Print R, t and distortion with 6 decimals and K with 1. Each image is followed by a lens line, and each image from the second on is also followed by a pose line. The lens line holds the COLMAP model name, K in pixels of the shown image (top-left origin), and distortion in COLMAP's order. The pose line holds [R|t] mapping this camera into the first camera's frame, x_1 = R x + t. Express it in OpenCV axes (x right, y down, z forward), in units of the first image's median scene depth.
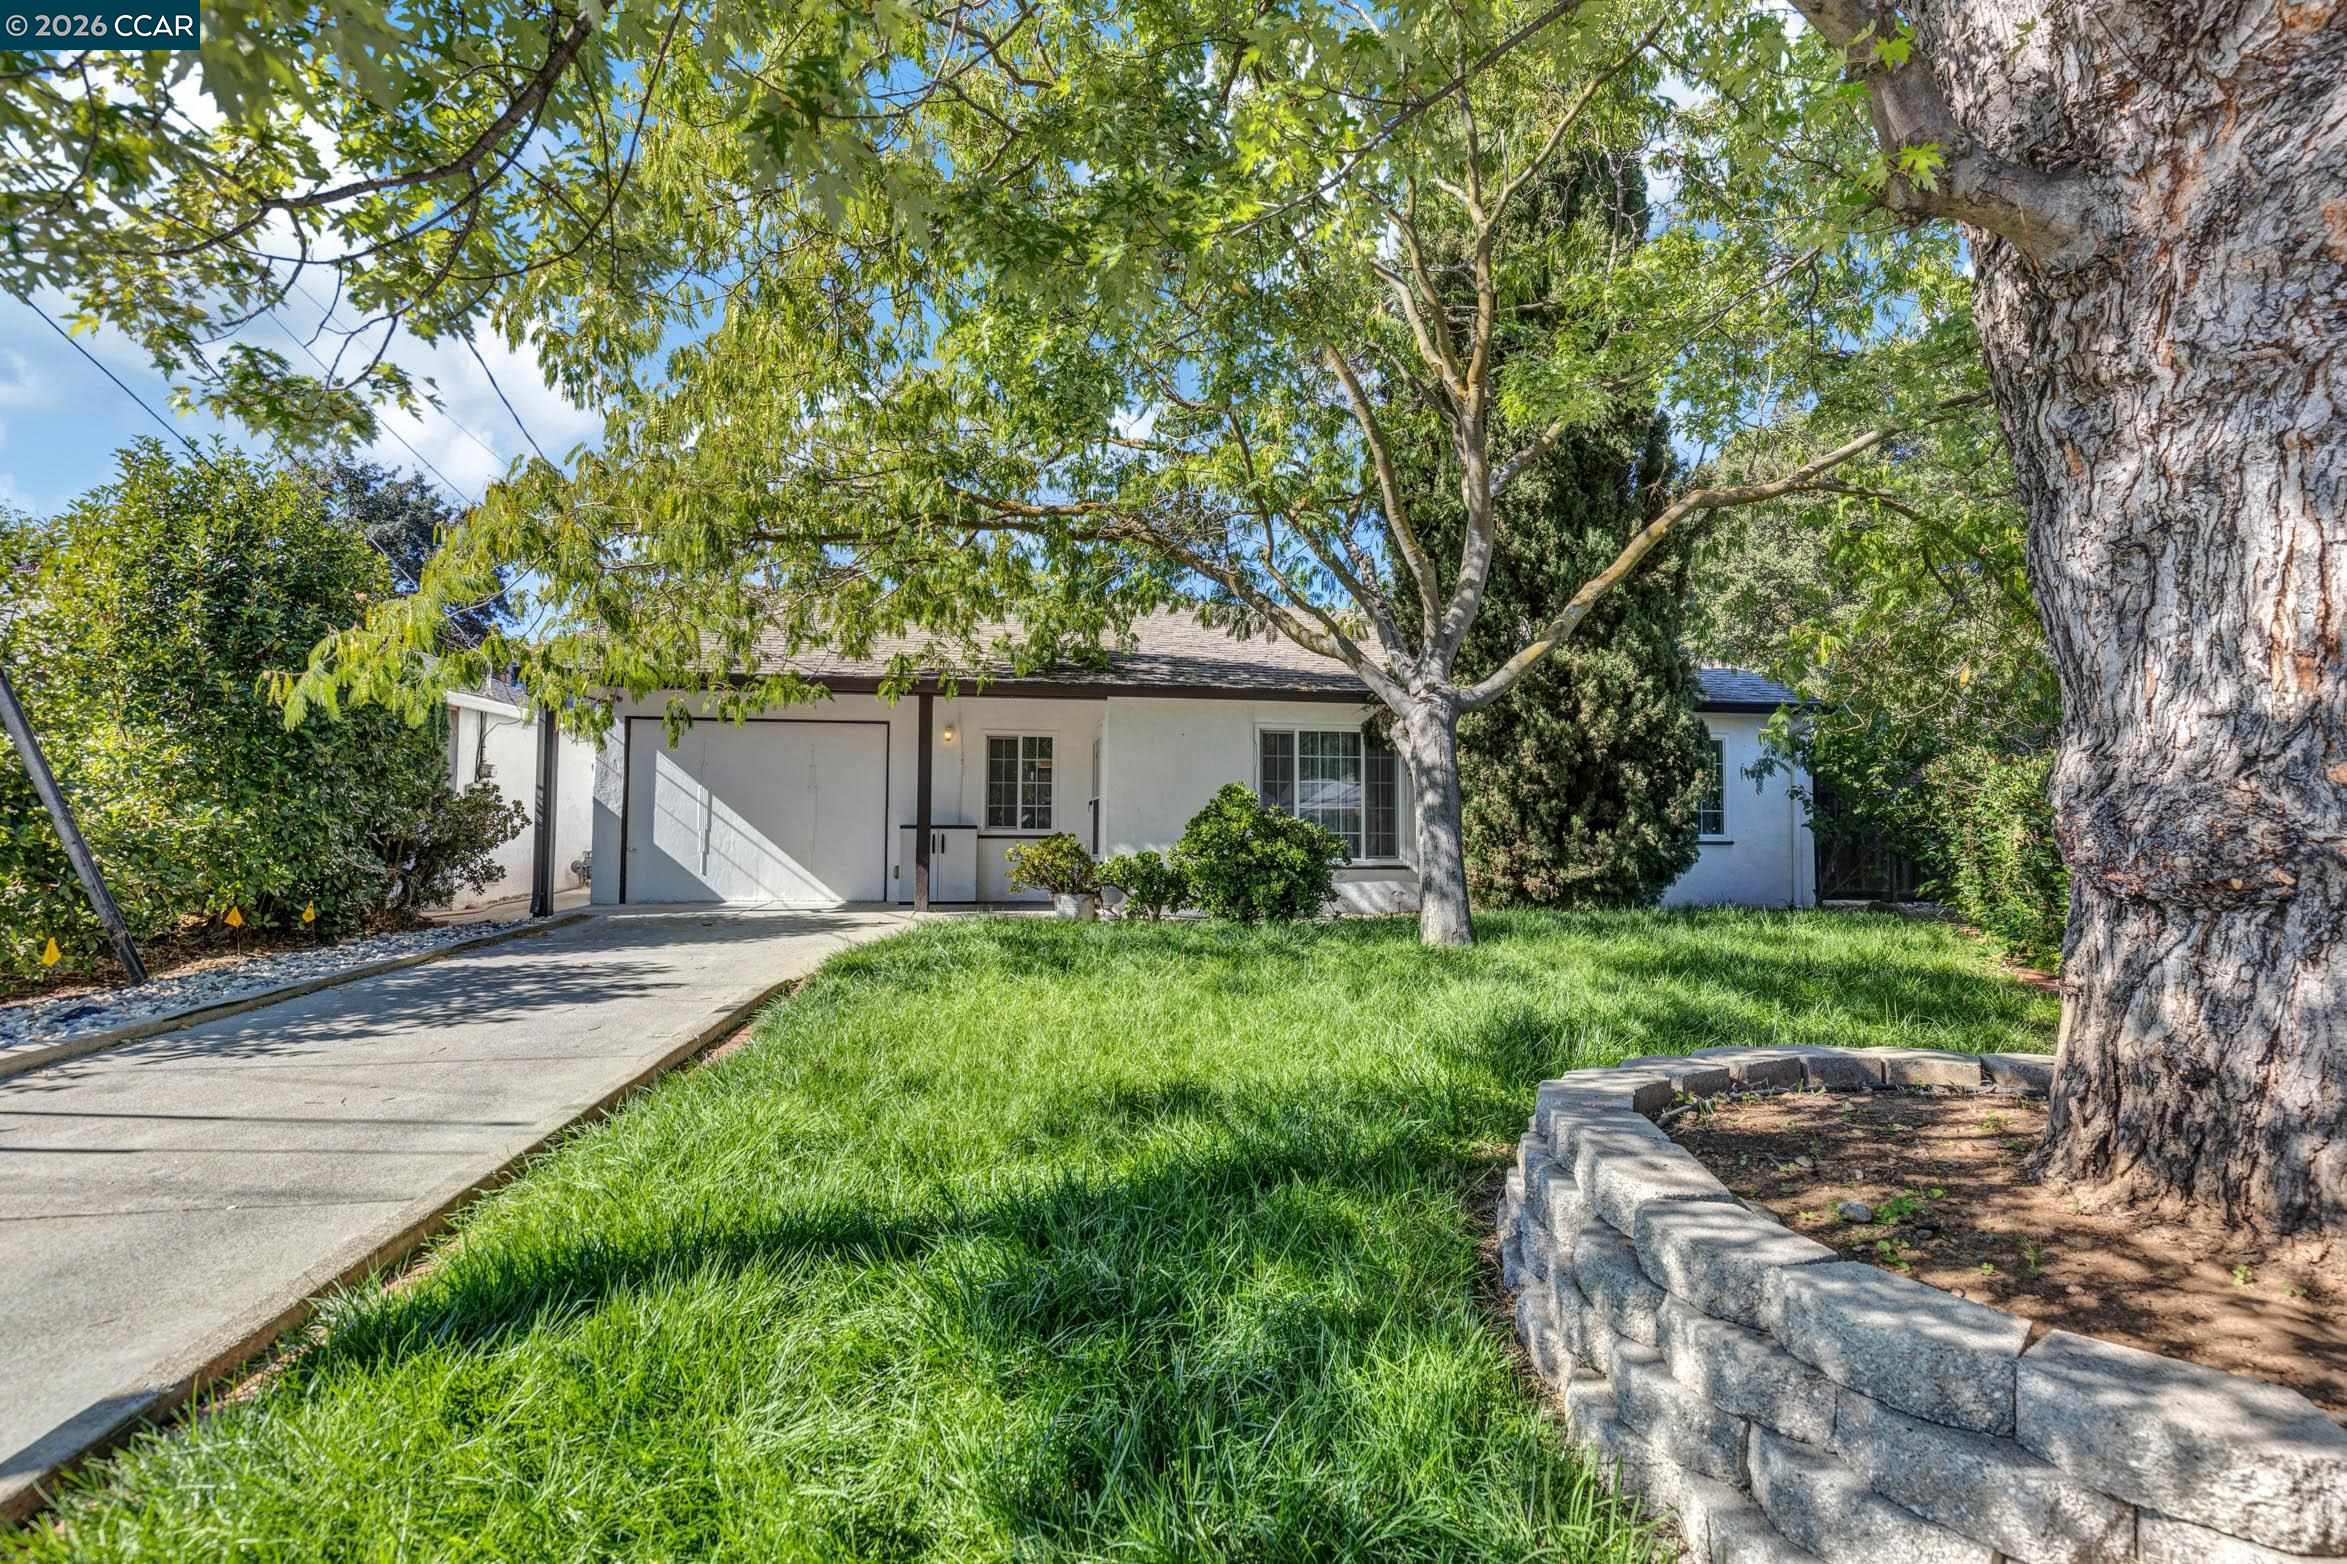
lens RADIAL K [[1057.4, 0, 1171.3], [0, 1057.4, 784.2], [0, 0, 1]] dist [0.002305, -0.000738]
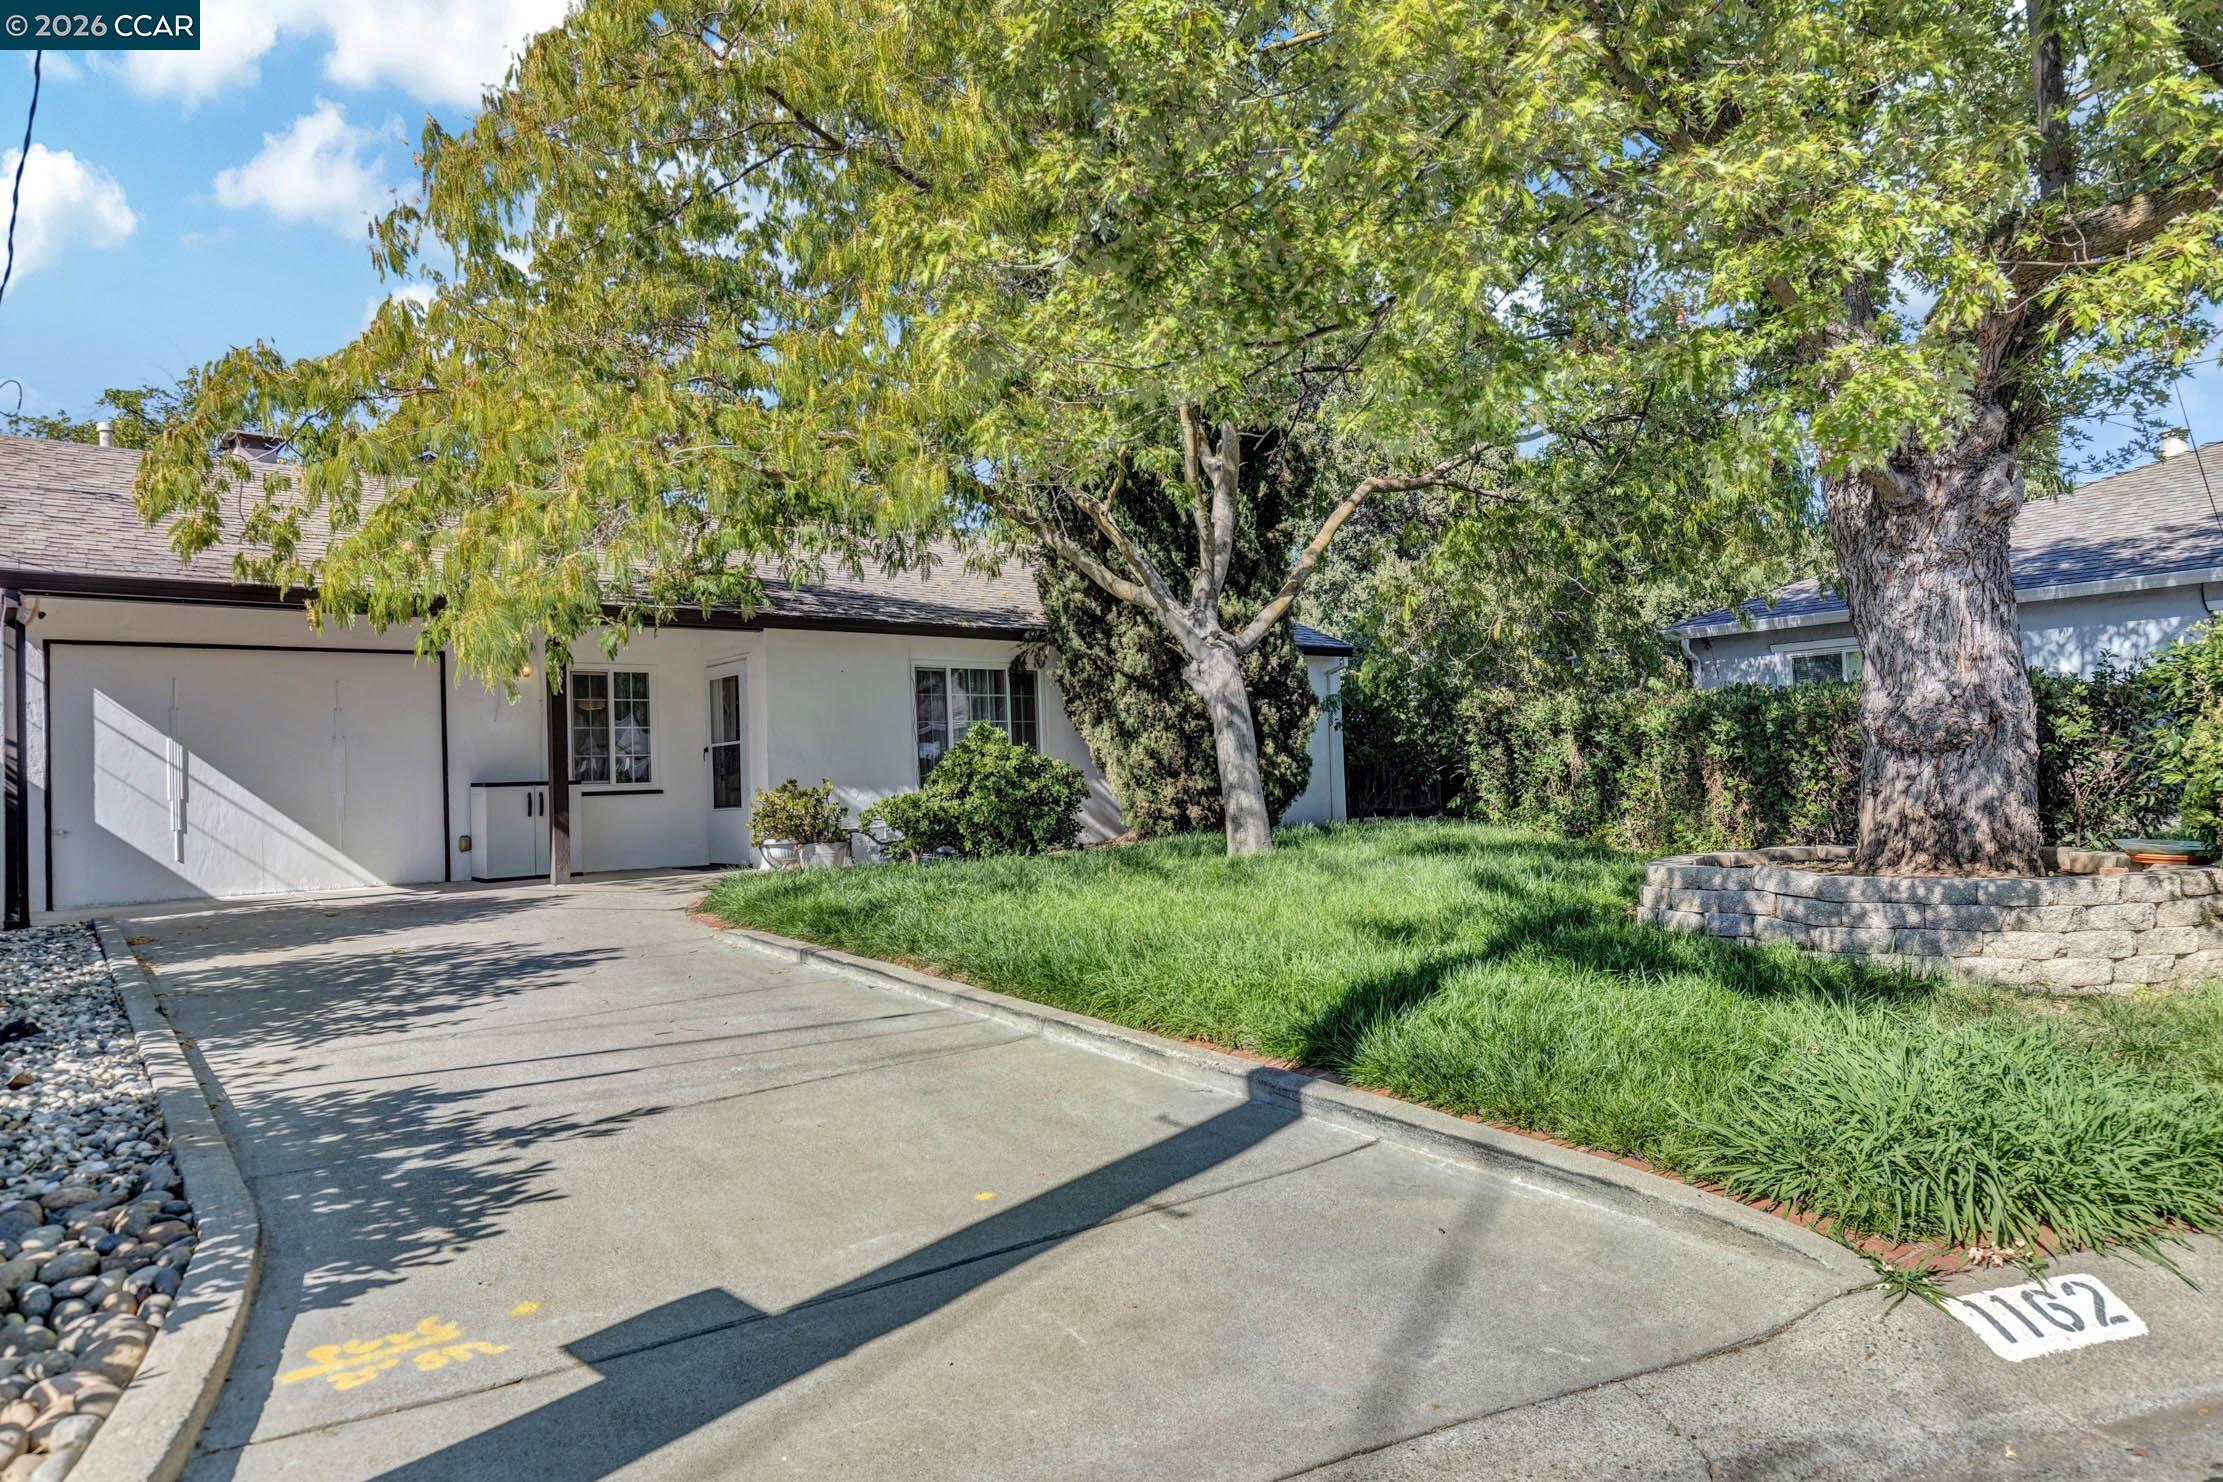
lens RADIAL K [[1383.1, 0, 1114.2], [0, 1383.1, 738.5], [0, 0, 1]] dist [-0.004604, -0.000658]
pose [[0.846635, -0.020163, 0.531792, -0.426475], [0.015988, 0.999795, 0.012455, -0.000003], [-0.531933, -0.002042, 0.846784, -0.135663]]
